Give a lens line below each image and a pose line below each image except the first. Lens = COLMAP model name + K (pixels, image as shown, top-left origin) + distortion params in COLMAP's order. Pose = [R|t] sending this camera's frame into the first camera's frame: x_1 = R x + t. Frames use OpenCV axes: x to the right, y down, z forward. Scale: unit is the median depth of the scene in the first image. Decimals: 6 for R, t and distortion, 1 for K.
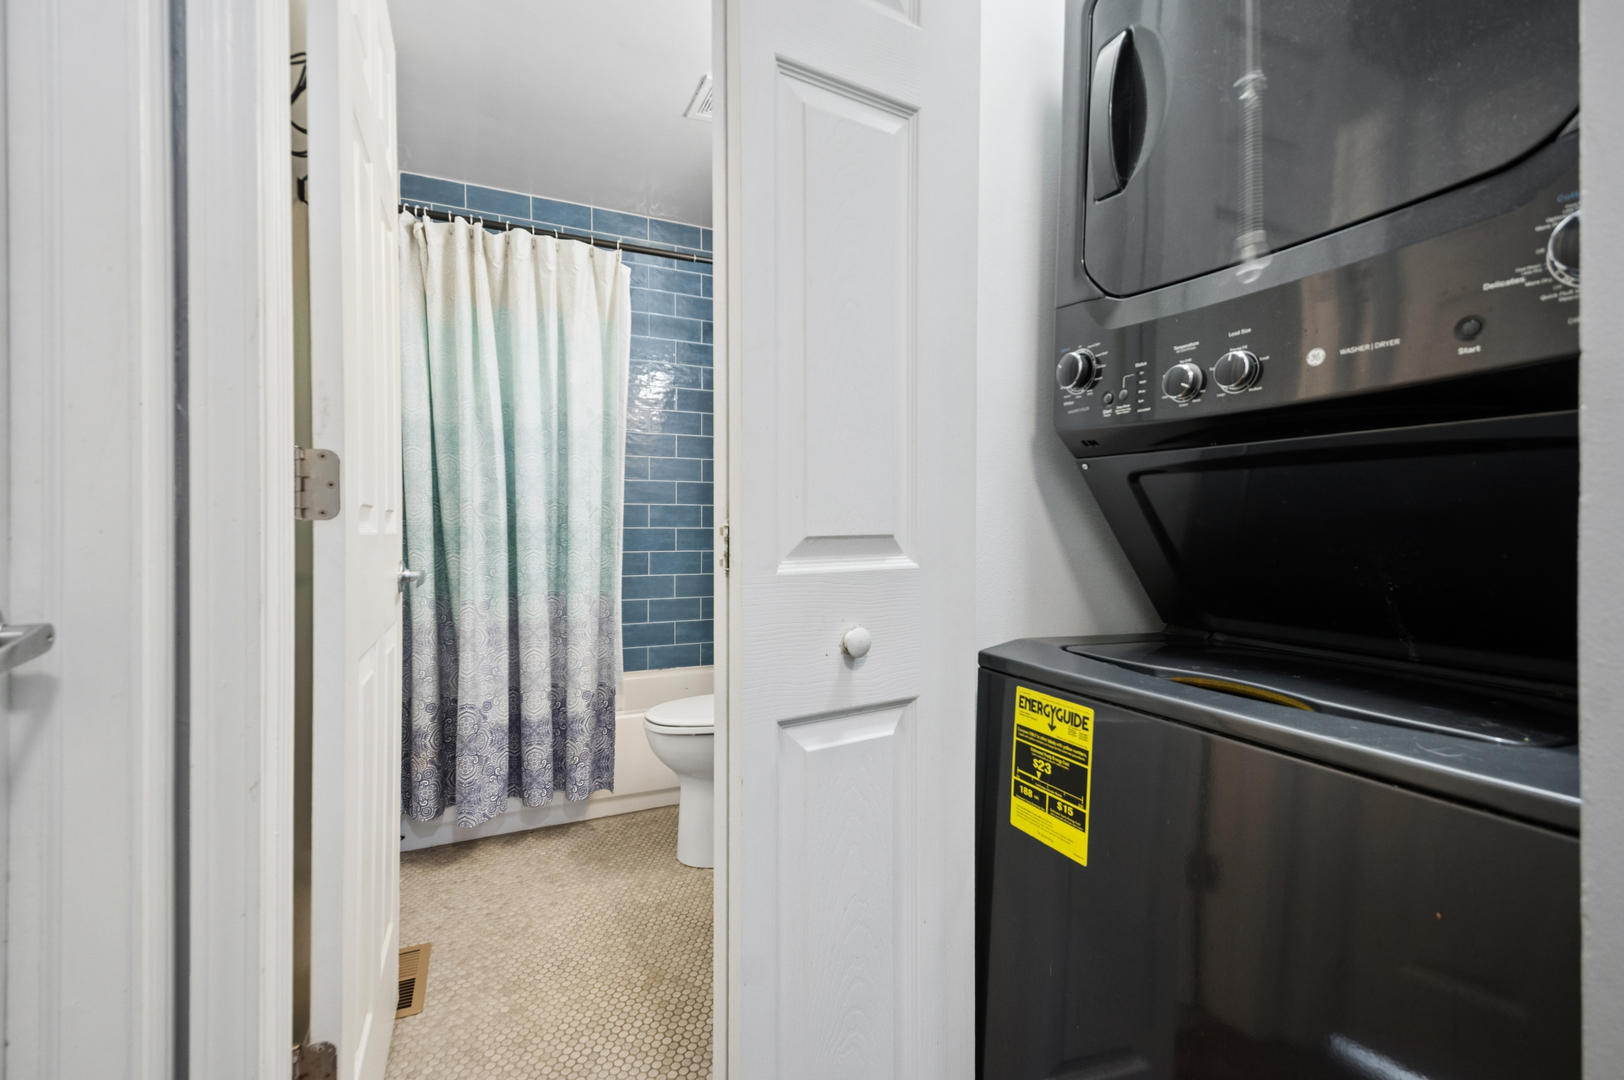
lens RADIAL K [[705.4, 0, 812.0], [0, 705.4, 540.0], [0, 0, 1]] dist [0.000523, 0.000017]
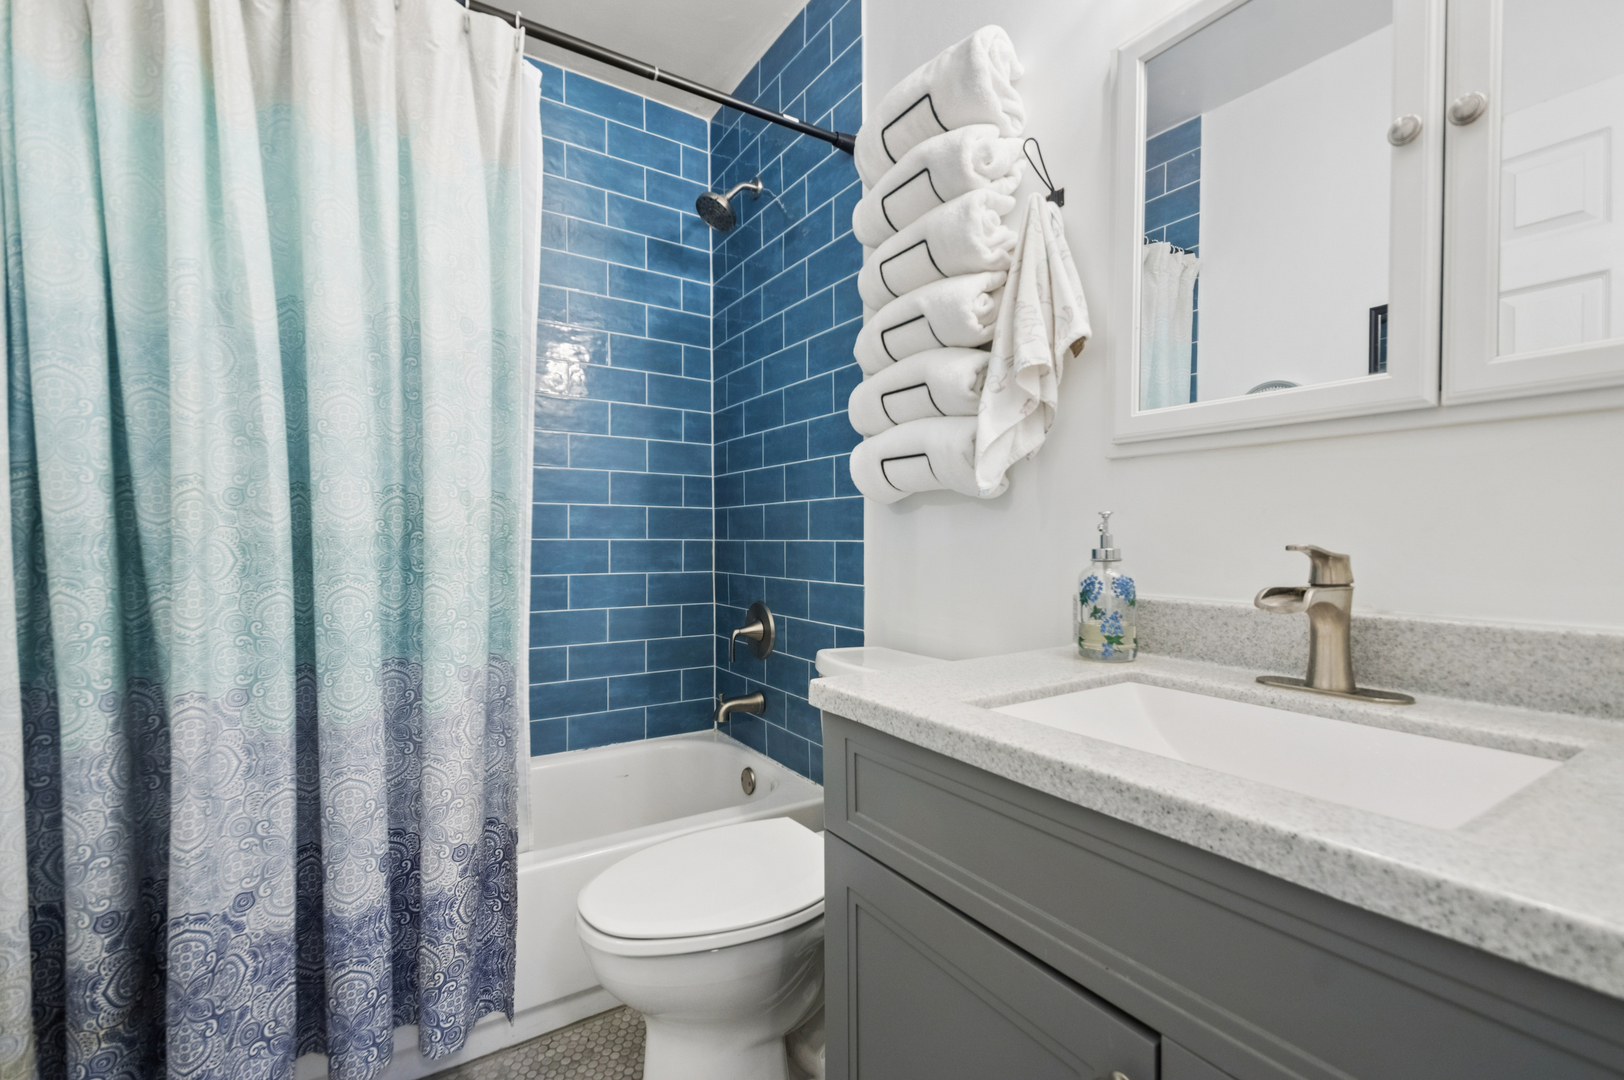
lens RADIAL K [[703.6, 0, 807.8], [0, 703.6, 553.1], [0, 0, 1]] dist [0.033526, -0.019130]
pose [[0.992610, -0.003585, 0.121296, -0.123587], [0.003407, 0.999993, 0.001676, -0.006389], [-0.121301, -0.001251, 0.992615, 0.435045]]
